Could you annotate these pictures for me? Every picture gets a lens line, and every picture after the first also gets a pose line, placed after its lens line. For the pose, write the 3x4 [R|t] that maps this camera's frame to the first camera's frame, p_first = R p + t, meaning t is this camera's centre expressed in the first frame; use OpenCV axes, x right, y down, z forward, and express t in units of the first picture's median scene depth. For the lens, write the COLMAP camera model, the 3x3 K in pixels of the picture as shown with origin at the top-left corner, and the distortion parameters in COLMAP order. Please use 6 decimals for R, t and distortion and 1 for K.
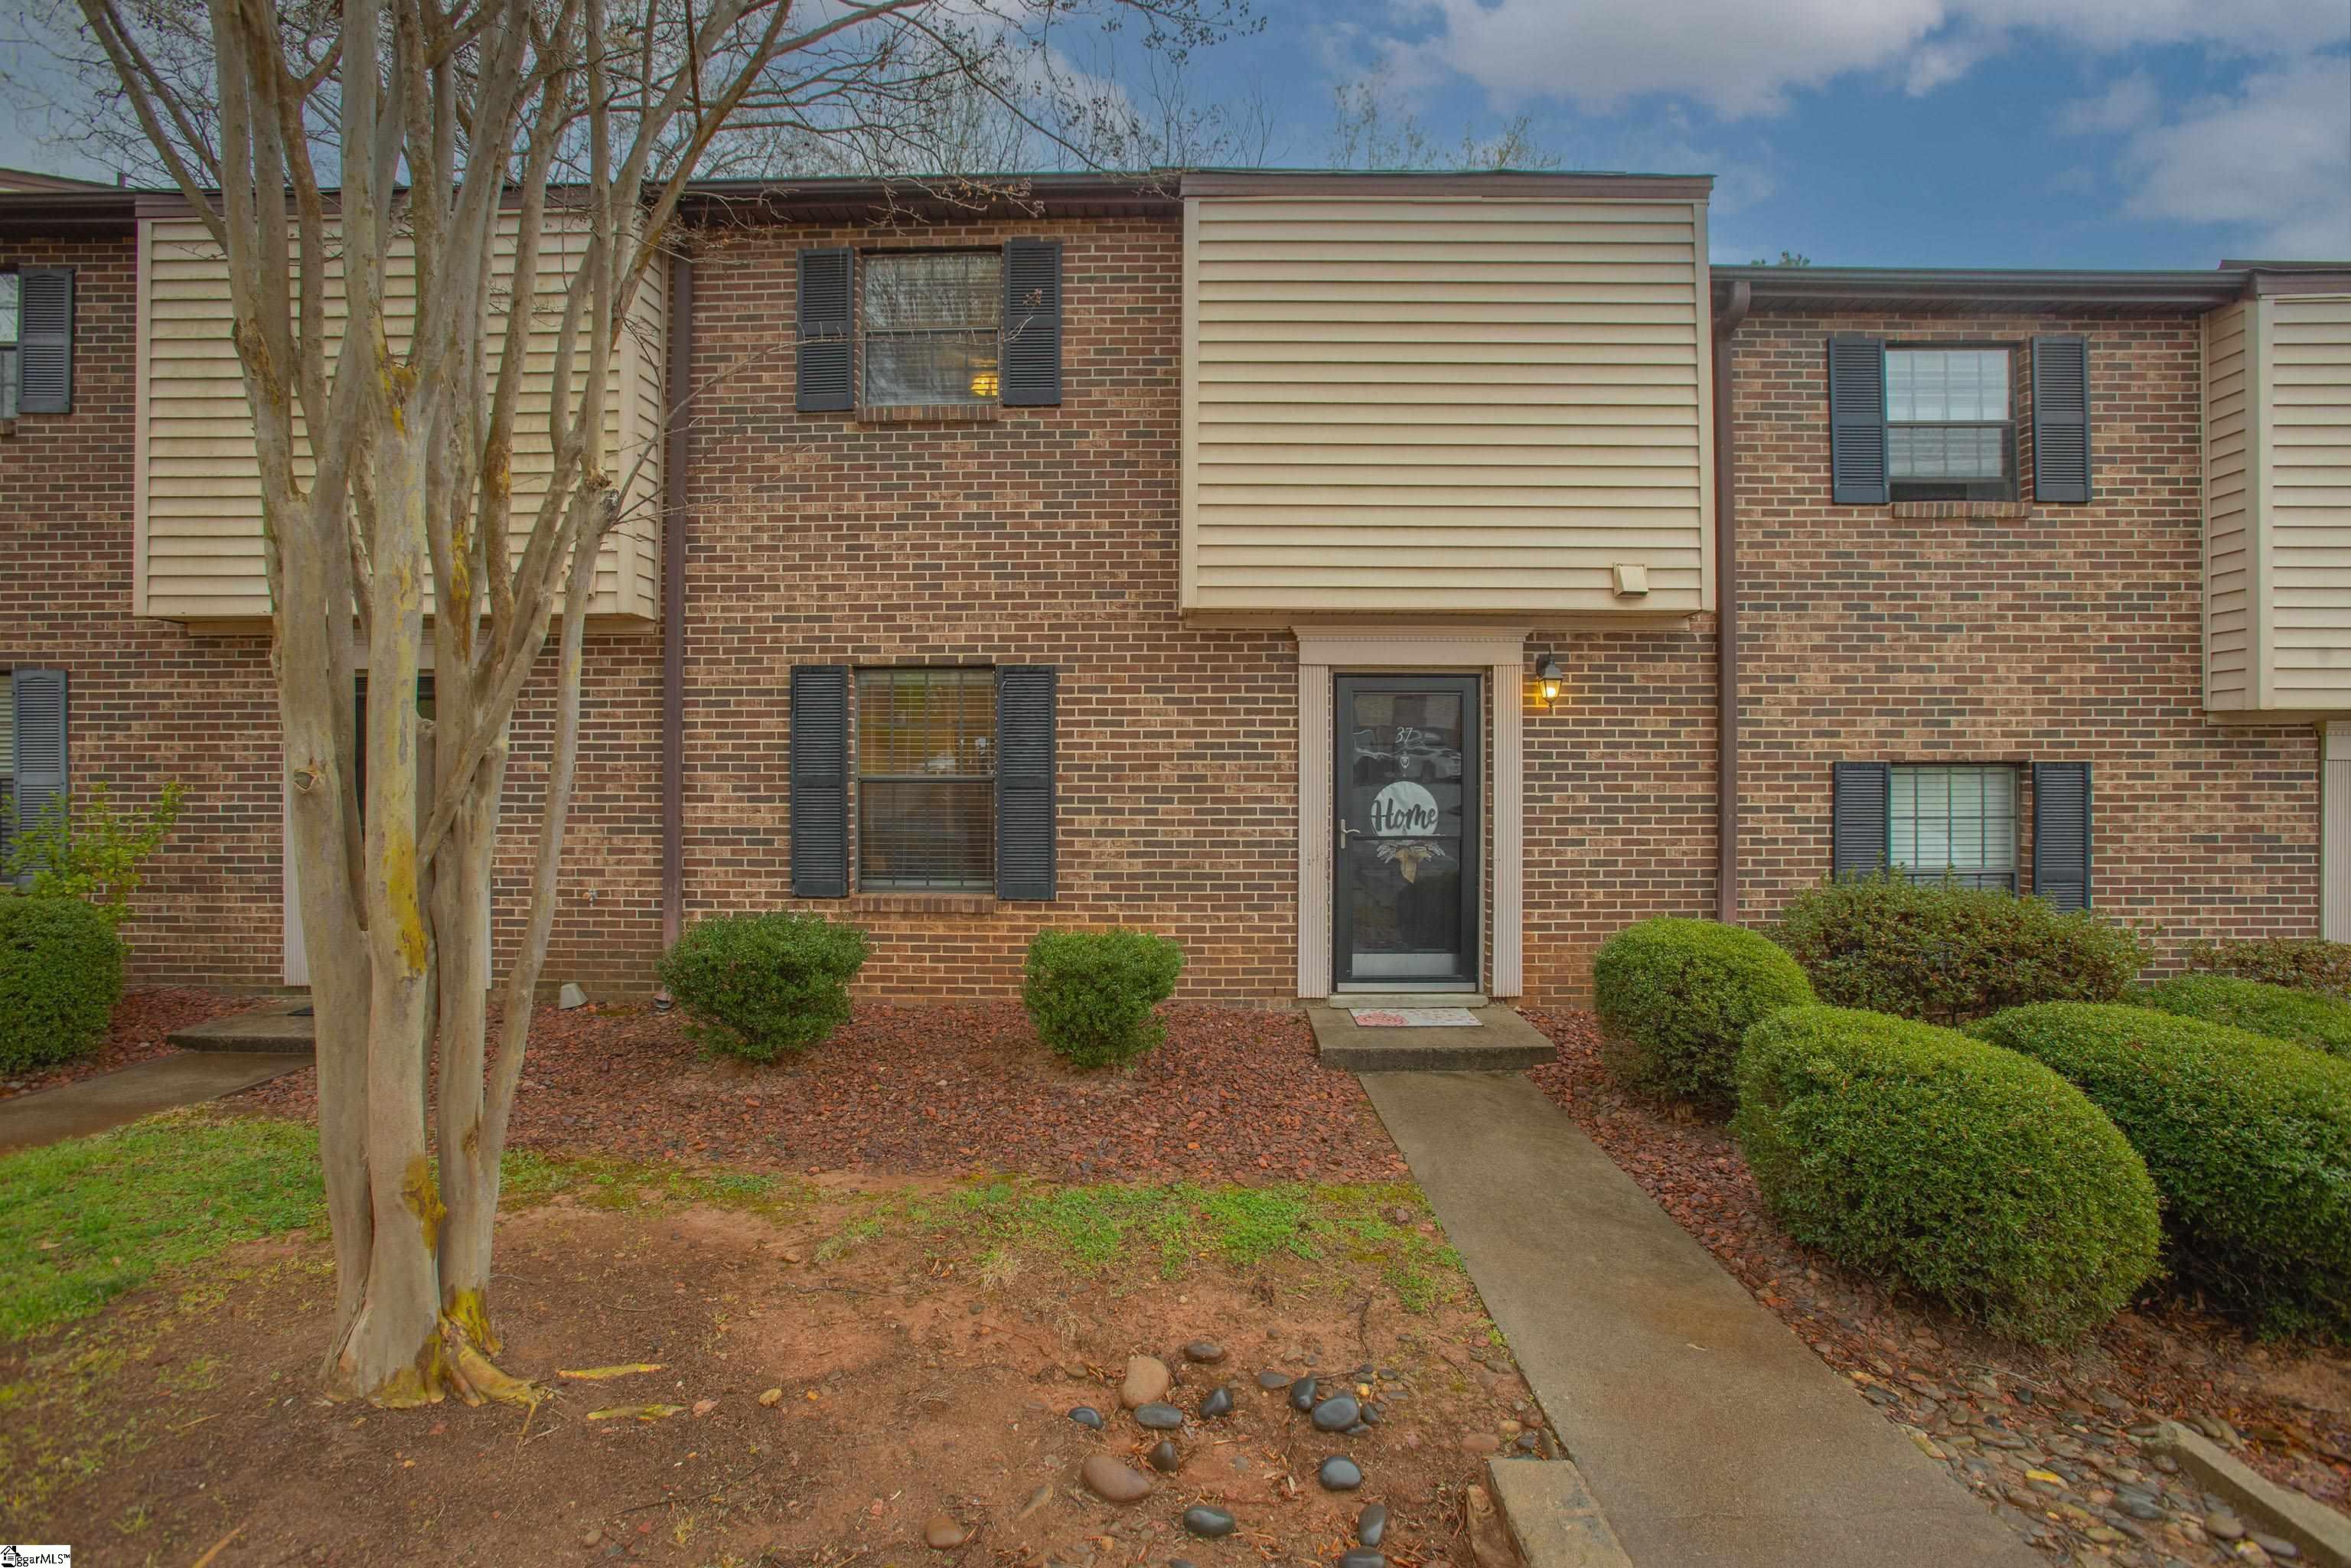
lens RADIAL K [[1076.5, 0, 1171.0], [0, 1076.5, 776.2], [0, 0, 1]] dist [-0.077532, 0.034472]
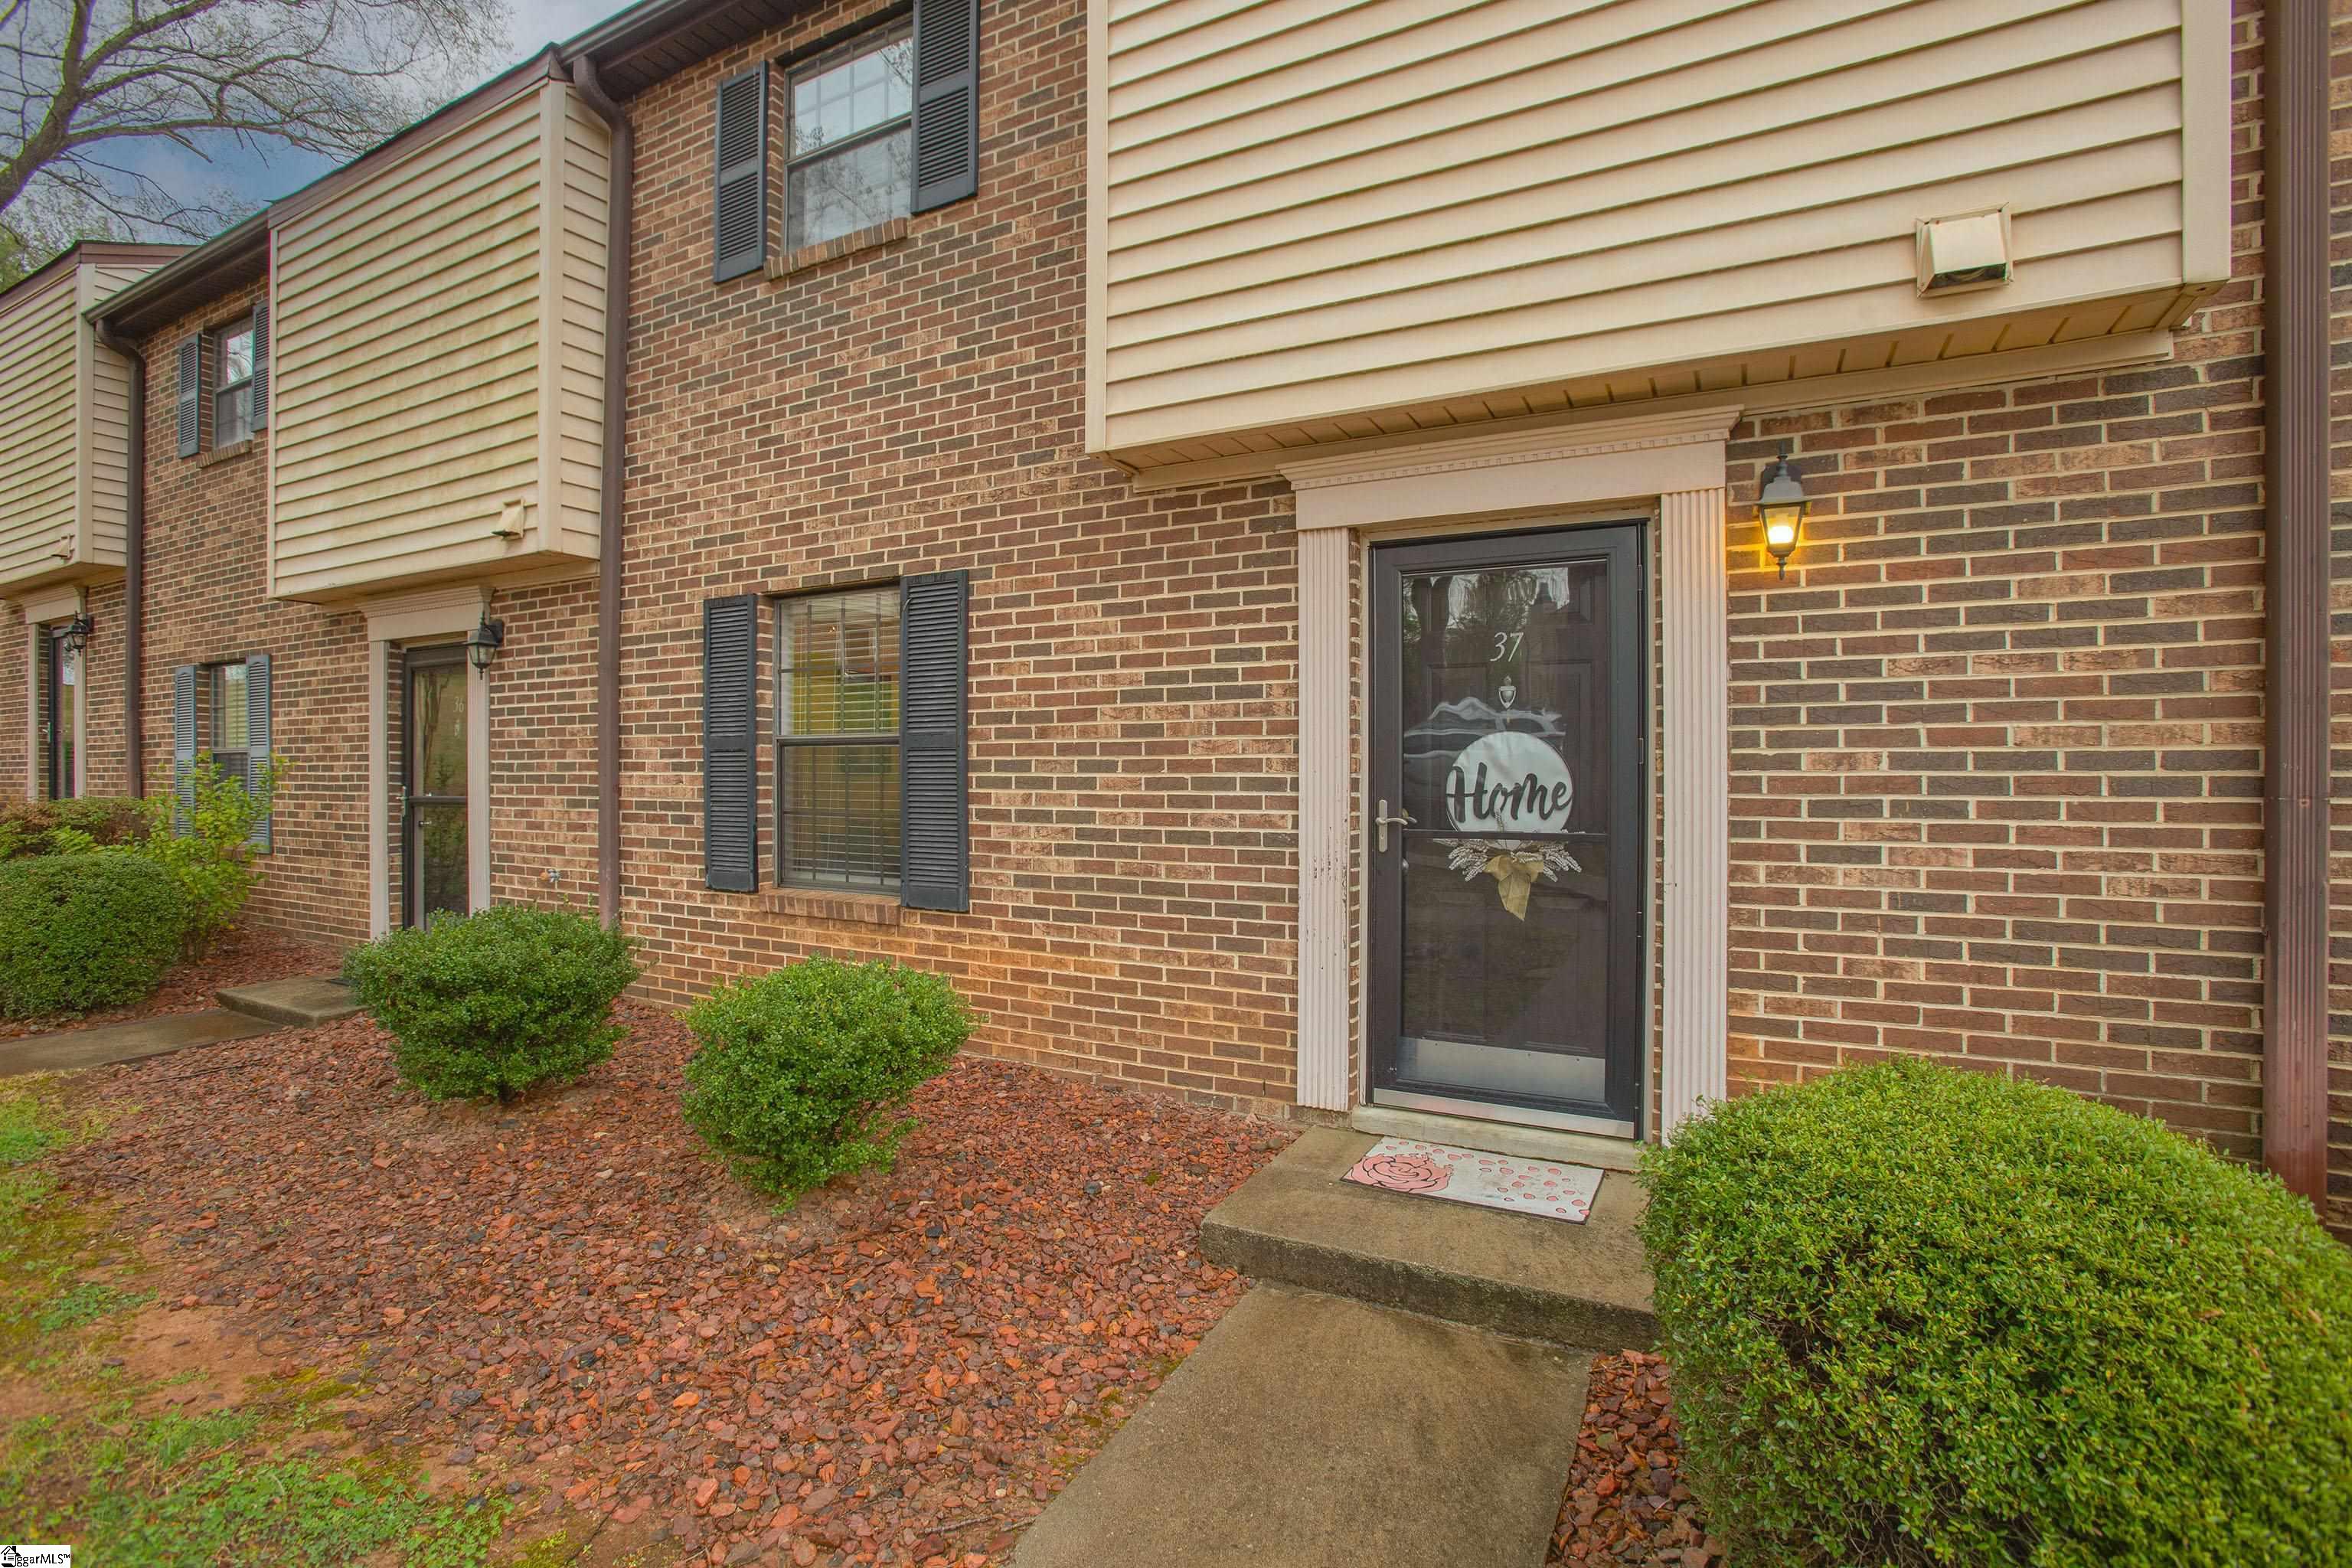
lens RADIAL K [[1077.0, 0, 1171.5], [0, 1077.0, 776.2], [0, 0, 1]] dist [-0.077532, 0.034472]
pose [[0.889571, 0.001838, -0.456792, 0.320885], [-0.000667, 0.999996, 0.002724, 0.026550], [0.456796, -0.002119, 0.889569, 0.451113]]
